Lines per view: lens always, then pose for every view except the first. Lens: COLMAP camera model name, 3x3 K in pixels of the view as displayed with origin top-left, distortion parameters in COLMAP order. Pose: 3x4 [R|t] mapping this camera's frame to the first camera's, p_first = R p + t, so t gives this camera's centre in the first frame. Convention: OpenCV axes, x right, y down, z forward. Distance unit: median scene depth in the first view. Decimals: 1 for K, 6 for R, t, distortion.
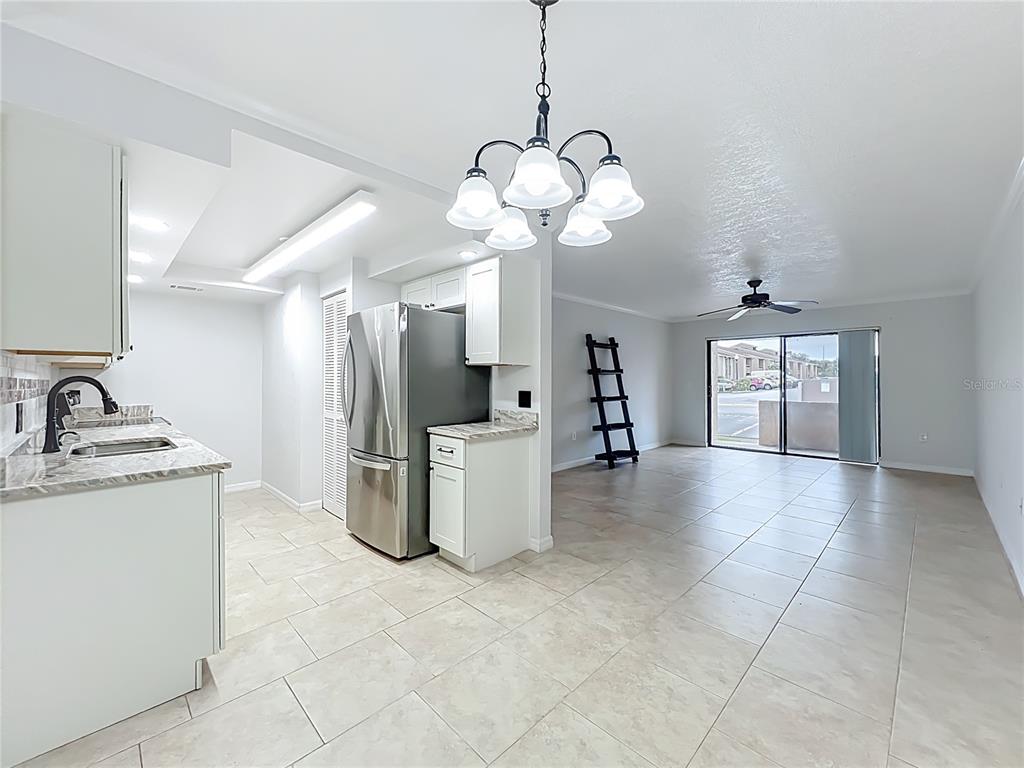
lens RADIAL K [[417.9, 0, 513.0], [0, 417.9, 380.7], [0, 0, 1]] dist [-0.000197, -0.000110]
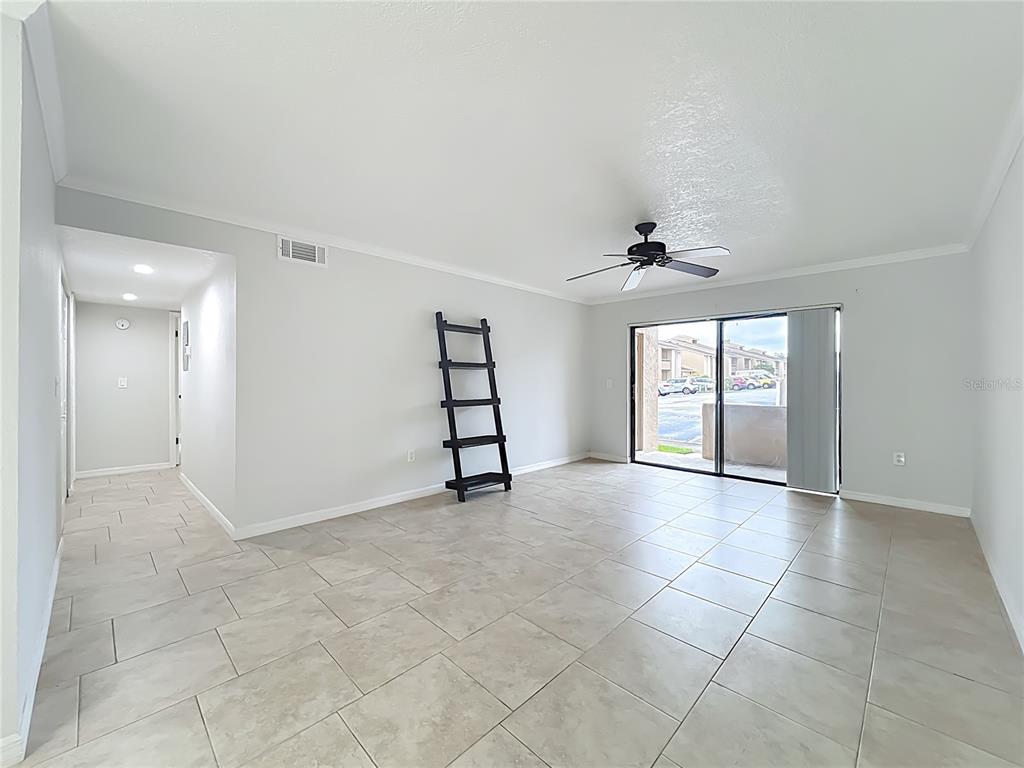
lens RADIAL K [[413.8, 0, 512.0], [0, 413.8, 384.0], [0, 0, 1]] dist [-0.000602, 0.000168]
pose [[0.999907, 0.003086, 0.013266, 0.288592], [-0.003224, 0.999940, 0.010436, 0.003546], [-0.013233, -0.010477, 0.999858, 0.282255]]
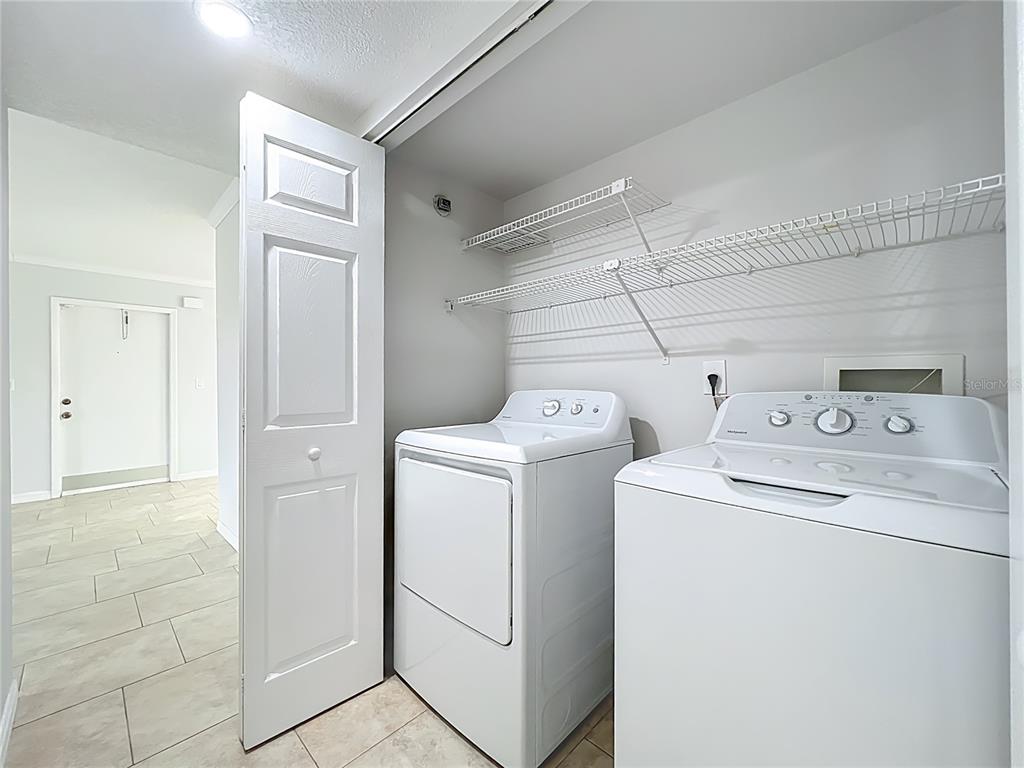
lens RADIAL K [[413.8, 0, 512.0], [0, 413.8, 384.0], [0, 0, 1]] dist [-0.000602, 0.000168]
pose [[-0.999710, 0.001777, -0.024005, -0.306839], [0.001742, 0.999997, 0.001461, 0.013283], [0.024008, 0.001419, -0.999711, 1.011545]]
